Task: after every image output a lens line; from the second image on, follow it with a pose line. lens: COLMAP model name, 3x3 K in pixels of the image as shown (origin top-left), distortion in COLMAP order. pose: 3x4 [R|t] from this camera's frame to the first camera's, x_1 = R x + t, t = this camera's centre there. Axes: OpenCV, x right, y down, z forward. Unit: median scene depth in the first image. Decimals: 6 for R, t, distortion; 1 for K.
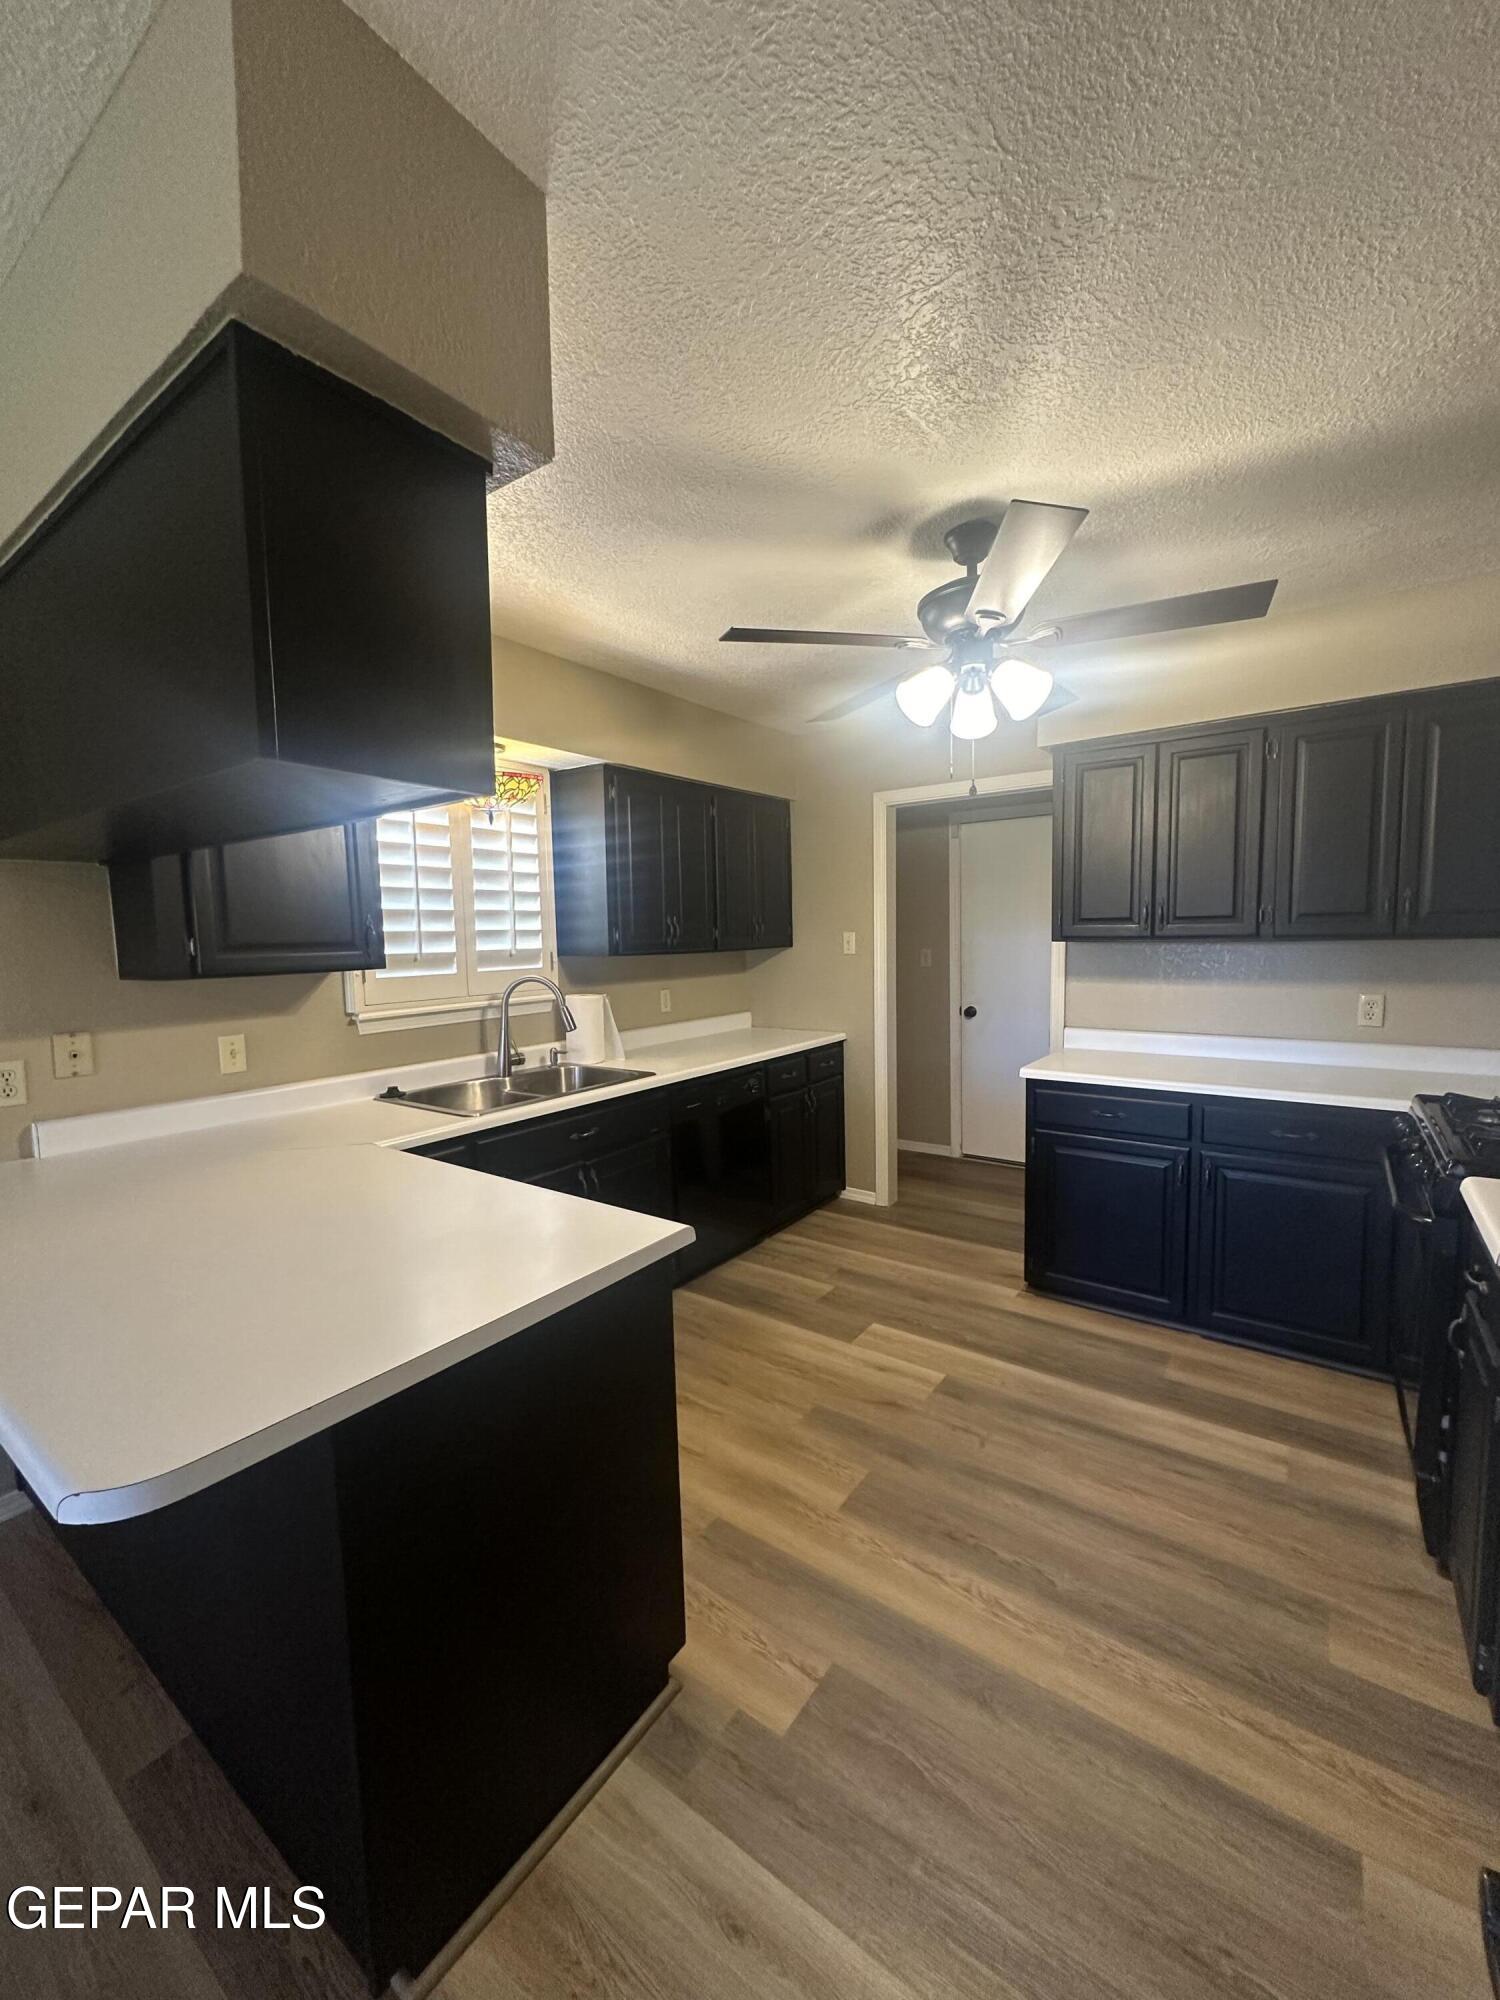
lens RADIAL K [[795.6, 0, 751.8], [0, 795.6, 1001.9], [0, 0, 1]] dist [-0.001382, -0.000152]
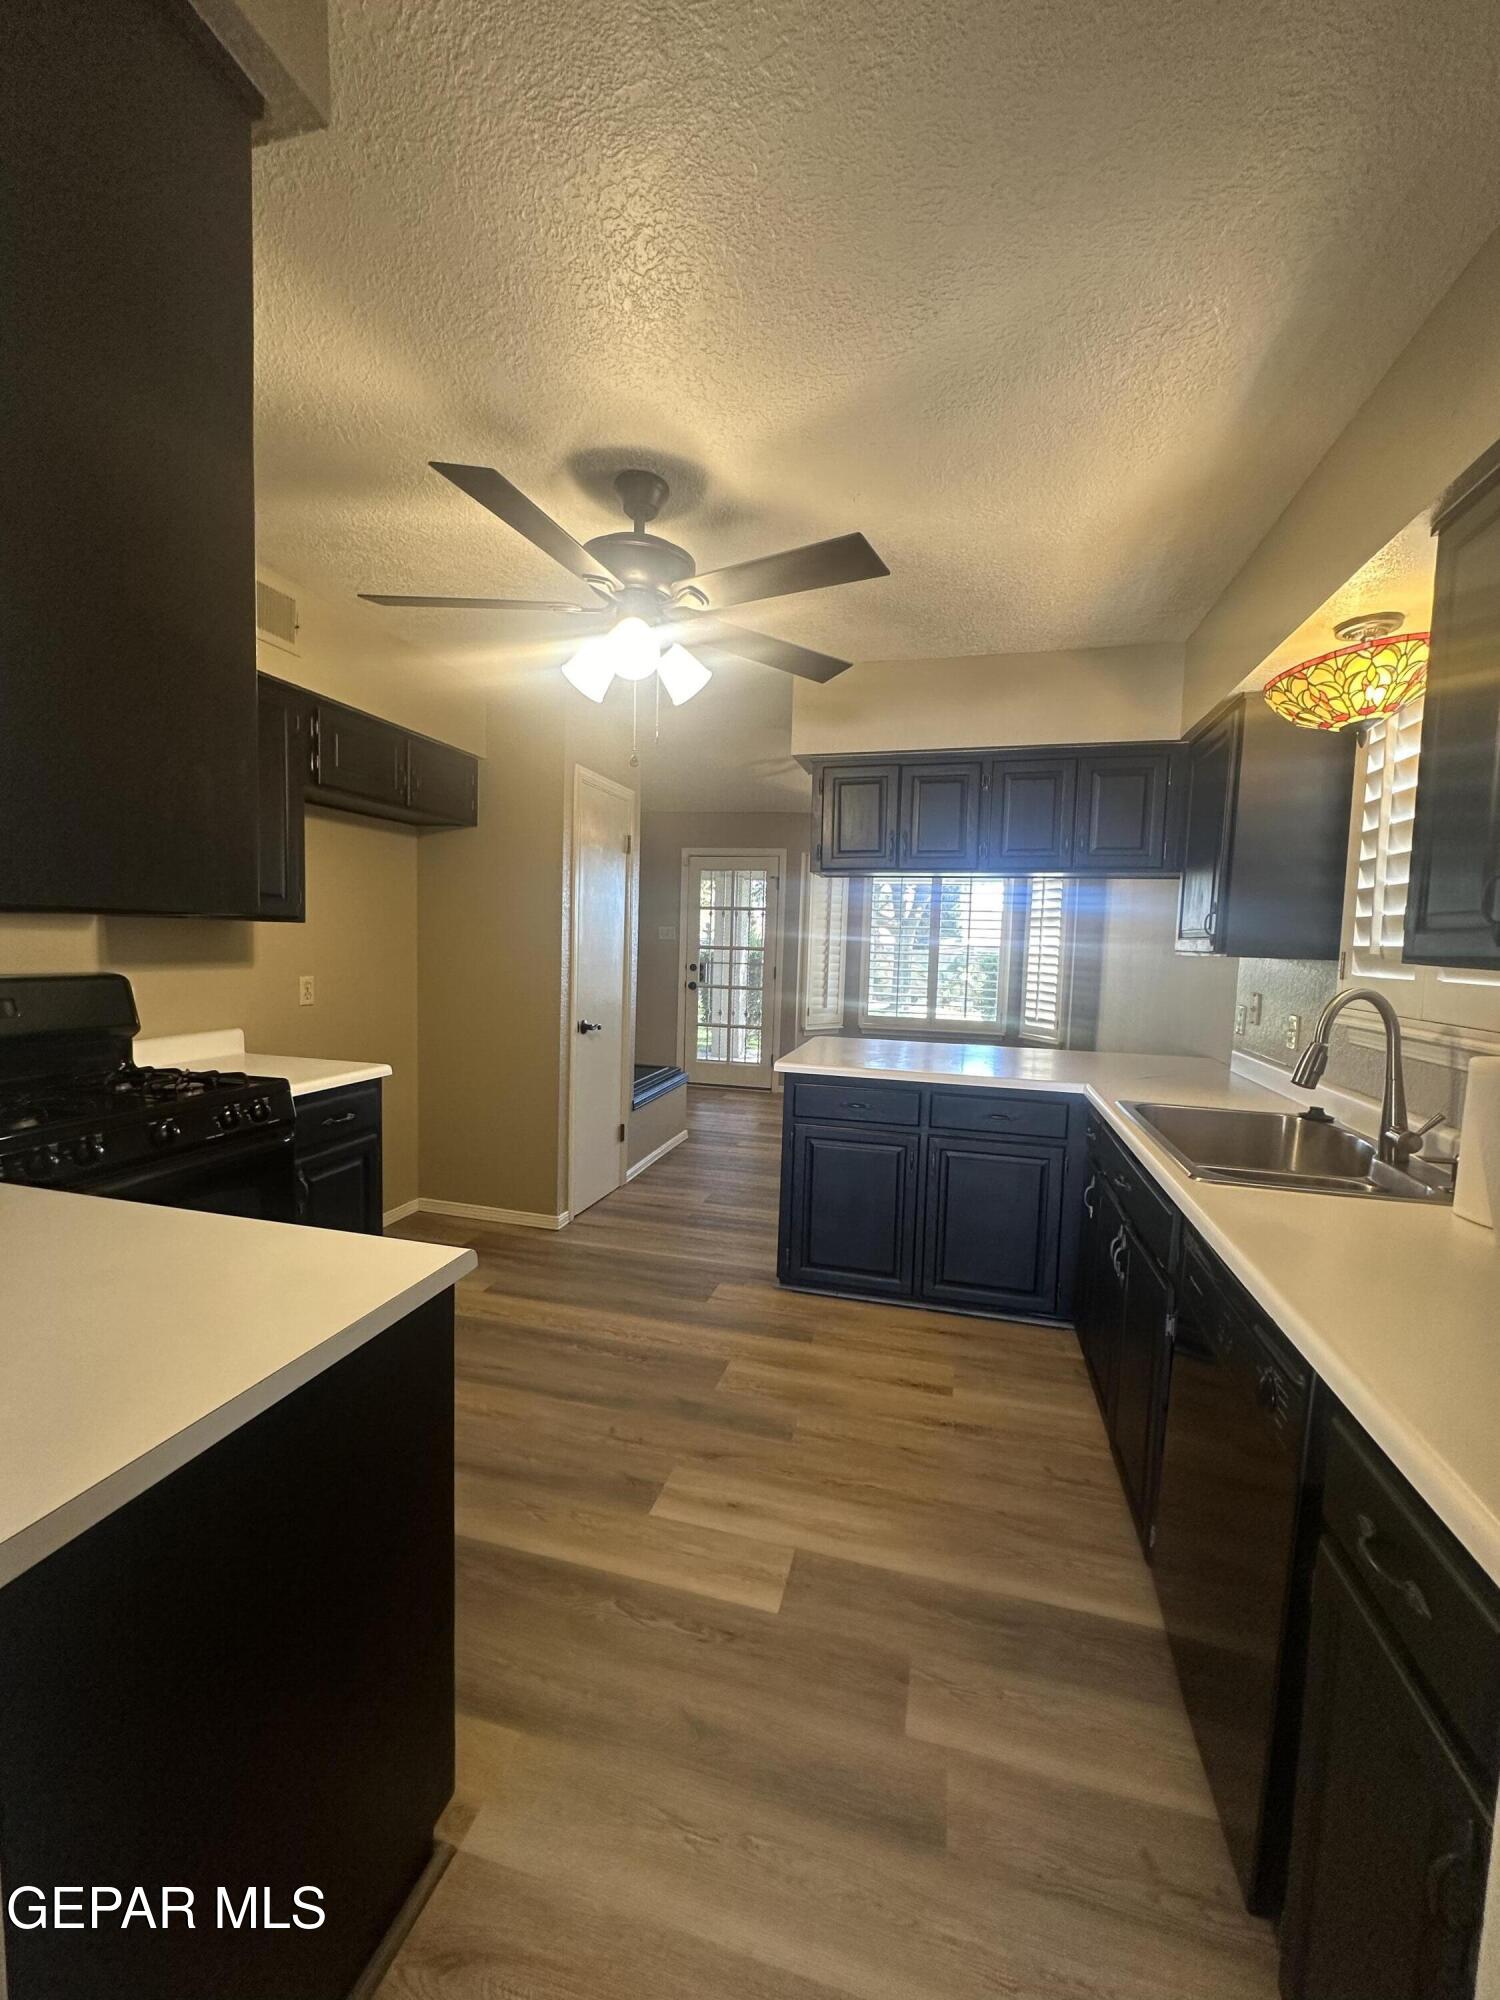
lens RADIAL K [[795.6, 0, 751.8], [0, 795.6, 1001.9], [0, 0, 1]] dist [-0.001382, -0.000152]
pose [[-0.931290, 0.022623, -0.363576, 0.417350], [-0.040426, 0.985486, 0.164870, -0.123152], [0.362029, 0.168240, -0.916859, 1.648736]]
